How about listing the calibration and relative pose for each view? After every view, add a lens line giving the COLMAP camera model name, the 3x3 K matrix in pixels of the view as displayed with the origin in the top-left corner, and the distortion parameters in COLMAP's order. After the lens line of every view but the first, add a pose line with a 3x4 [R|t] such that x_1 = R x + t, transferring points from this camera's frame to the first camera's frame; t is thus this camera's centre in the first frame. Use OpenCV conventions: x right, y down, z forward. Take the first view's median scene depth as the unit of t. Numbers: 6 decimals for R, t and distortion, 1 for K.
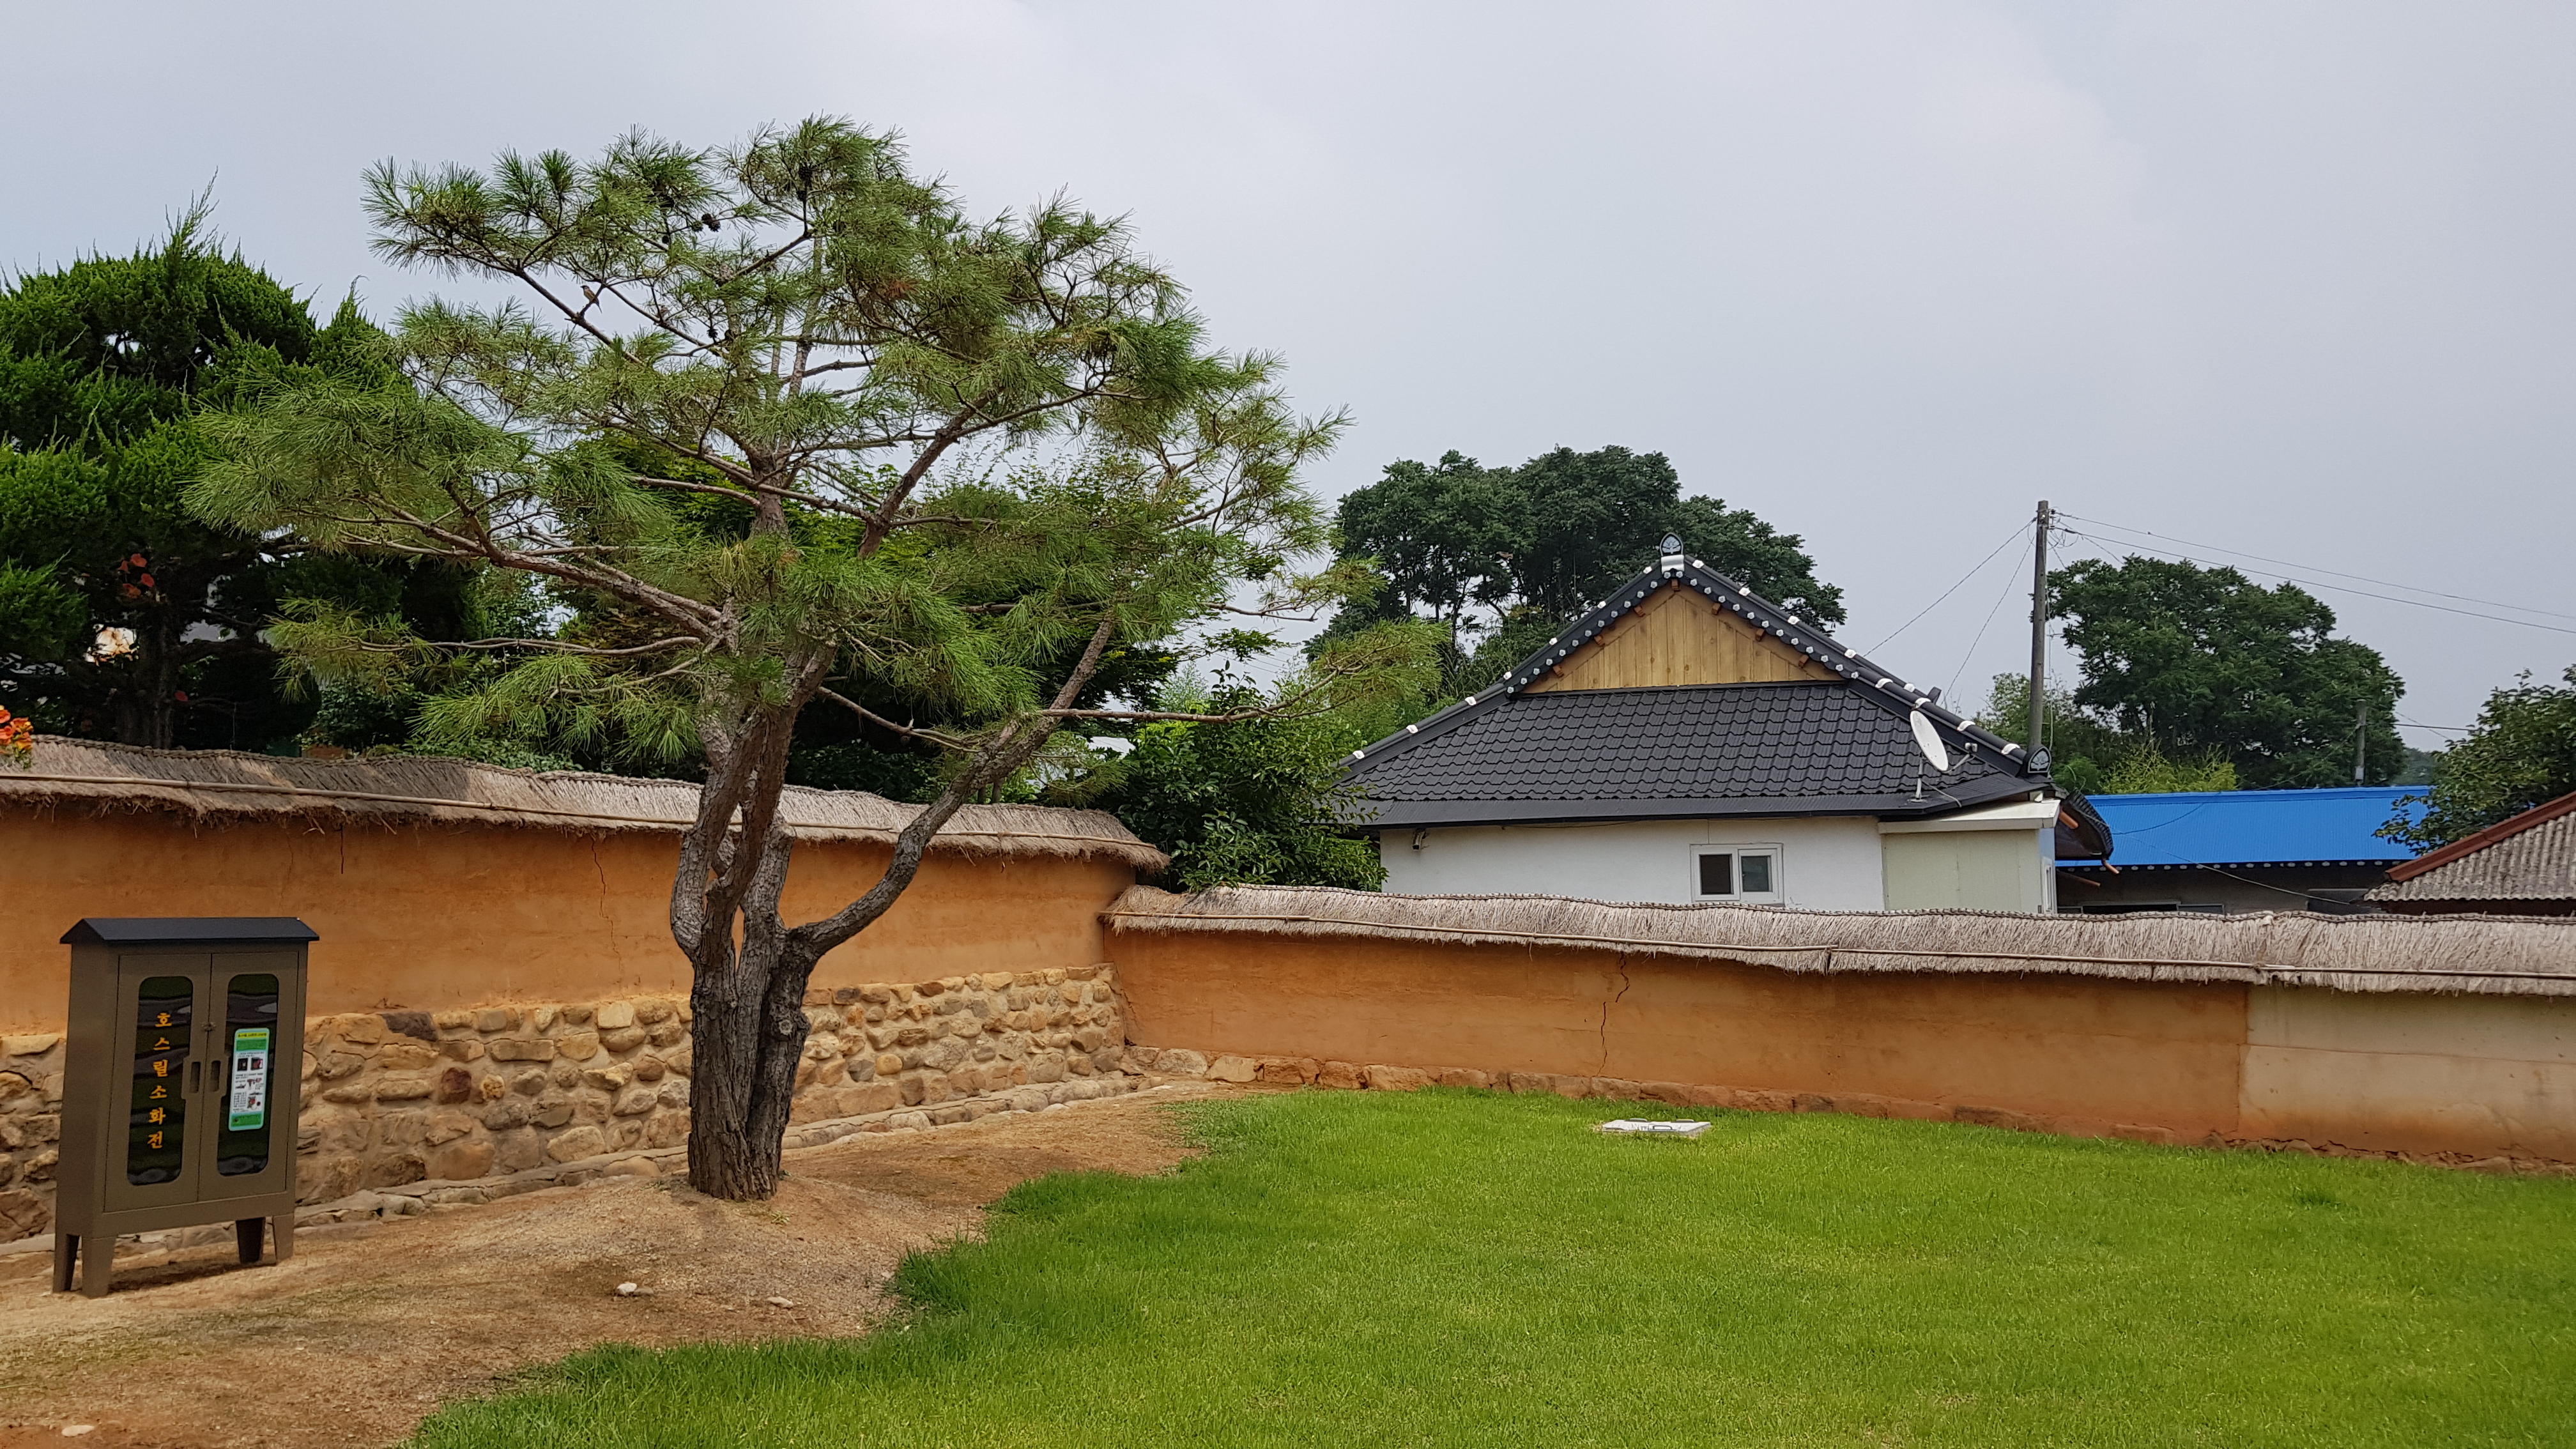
lens RADIAL K [[2031.5, 0, 1290.6], [0, 2031.5, 715.2], [0, 0, 1]] dist [0.018989, -0.056992]
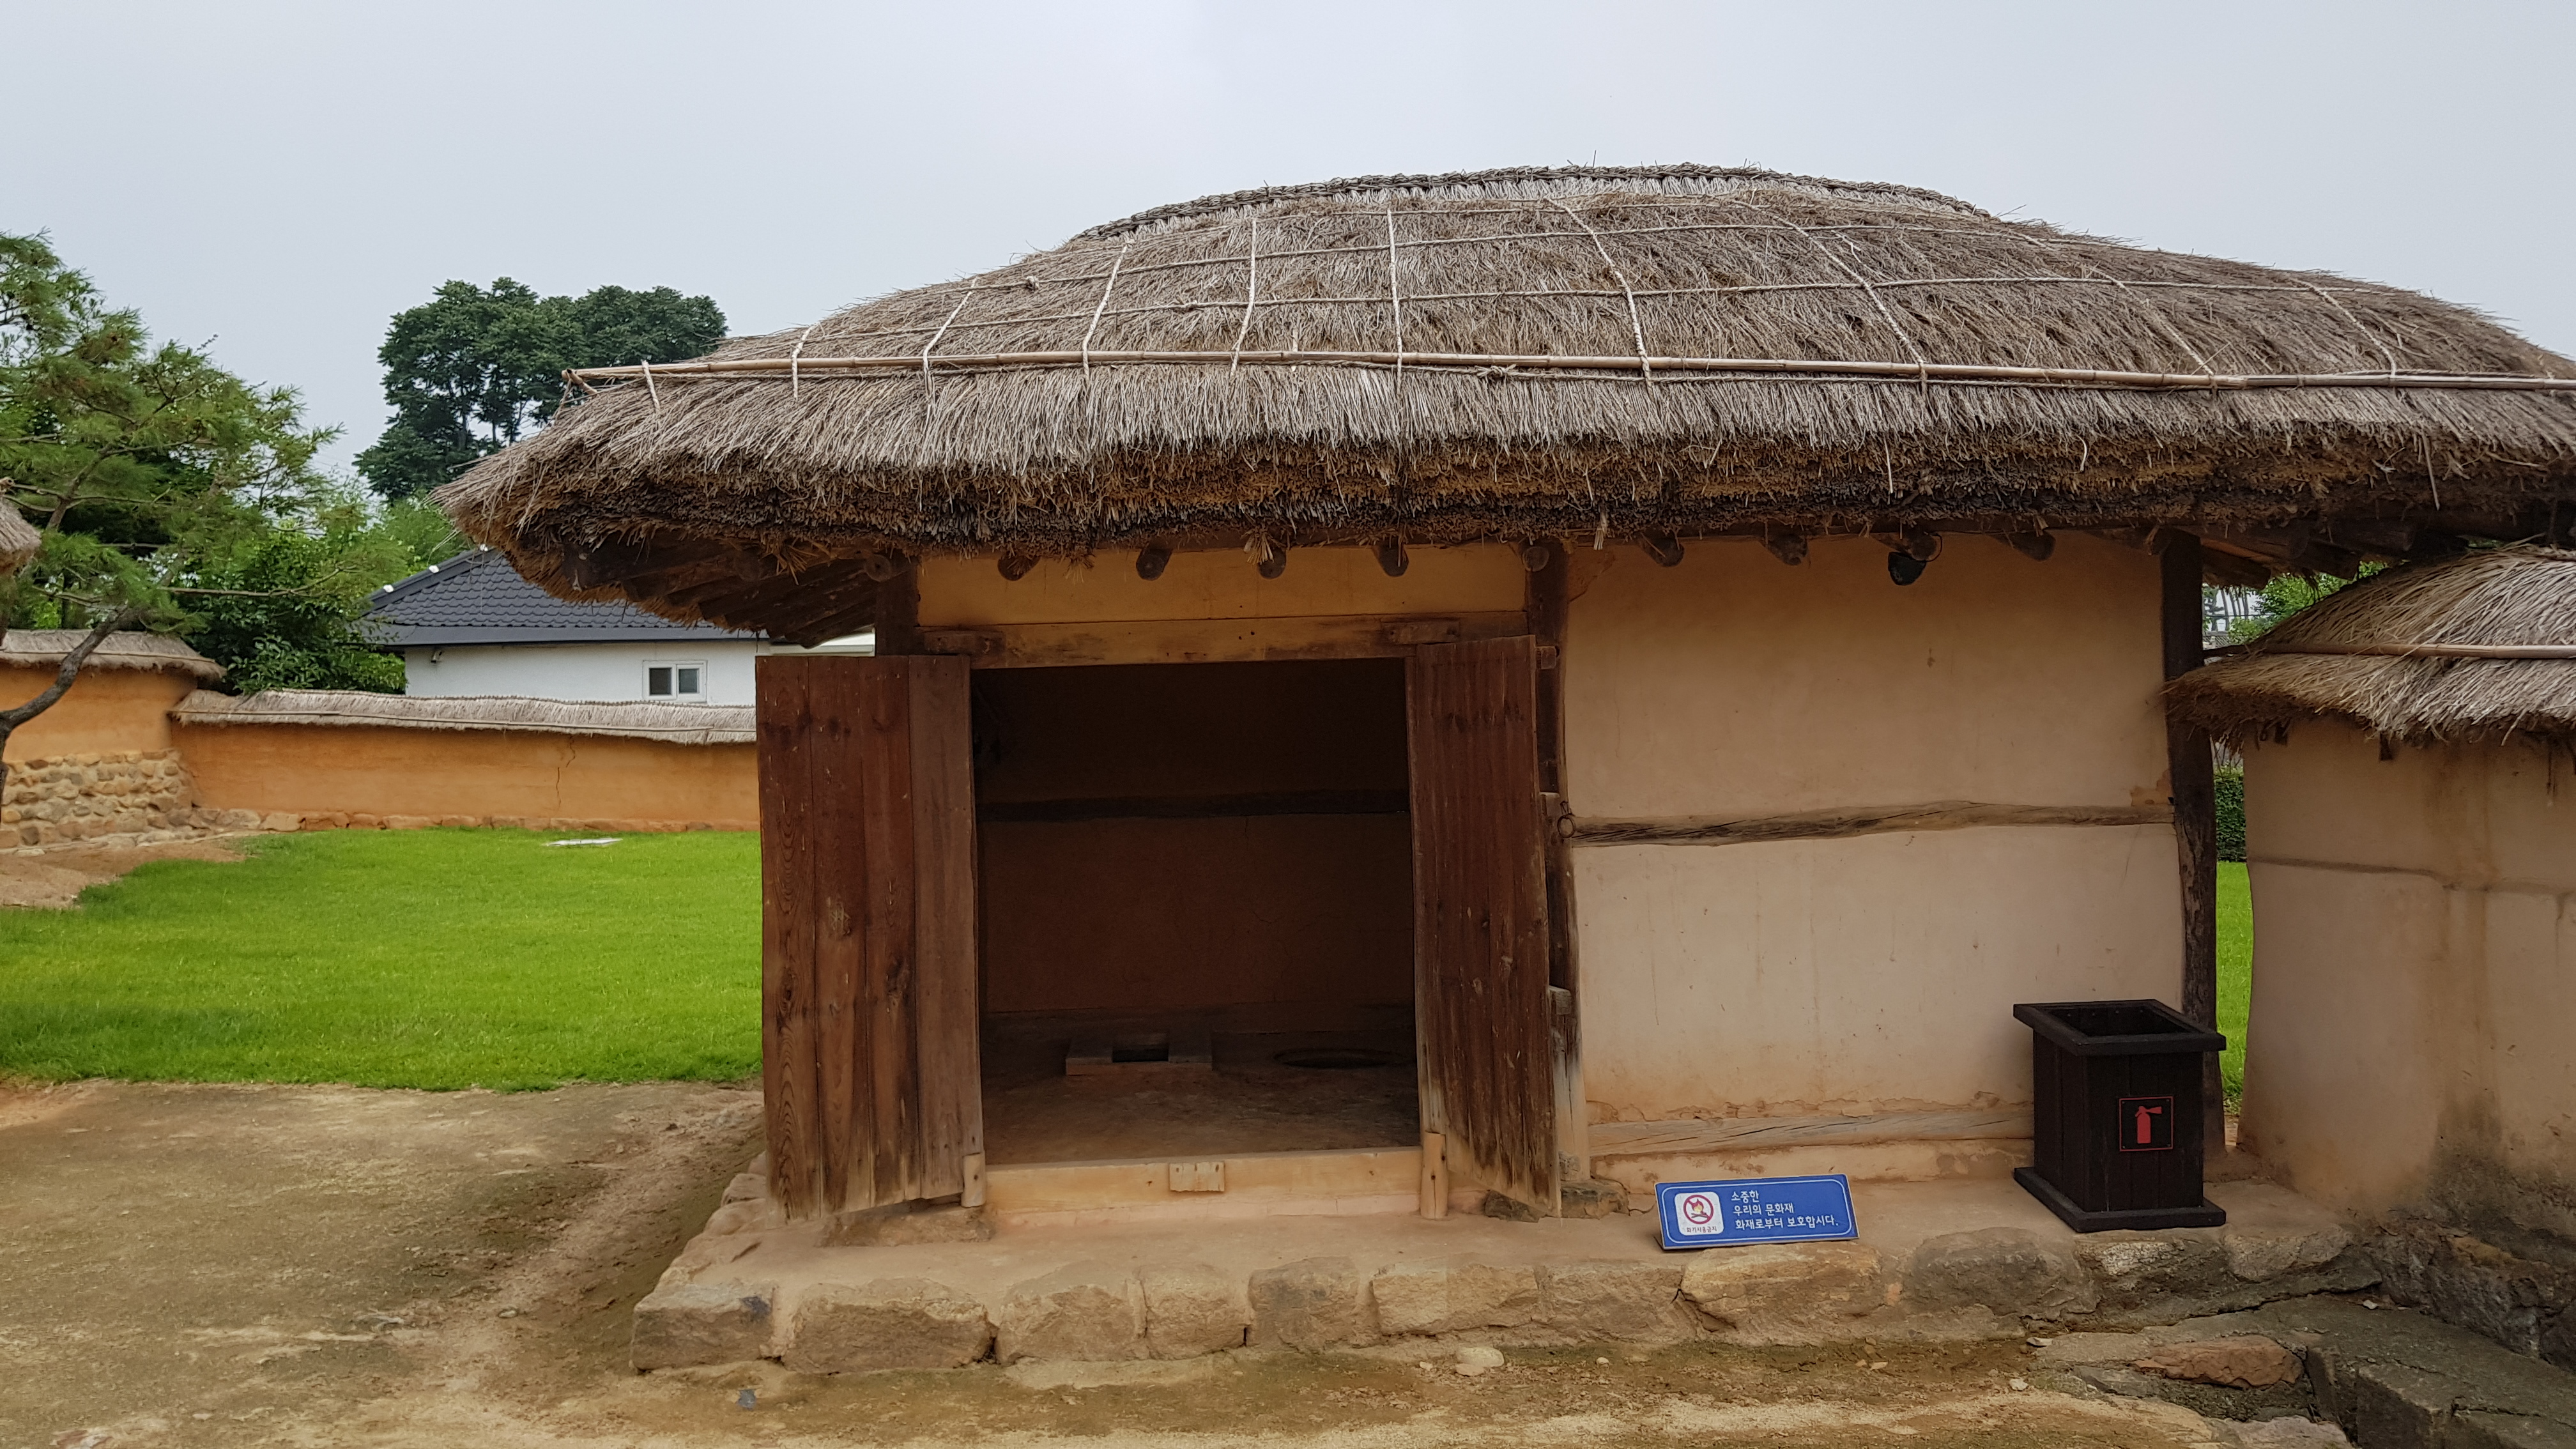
lens RADIAL K [[2031.5, 0, 1303.7], [0, 2031.5, 734.7], [0, 0, 1]] dist [0.018989, -0.056992]
pose [[0.904681, -0.011477, 0.425934, 0.012969], [-0.032526, 0.994860, 0.095892, -0.041026], [-0.424845, -0.100606, 0.899658, -0.543014]]
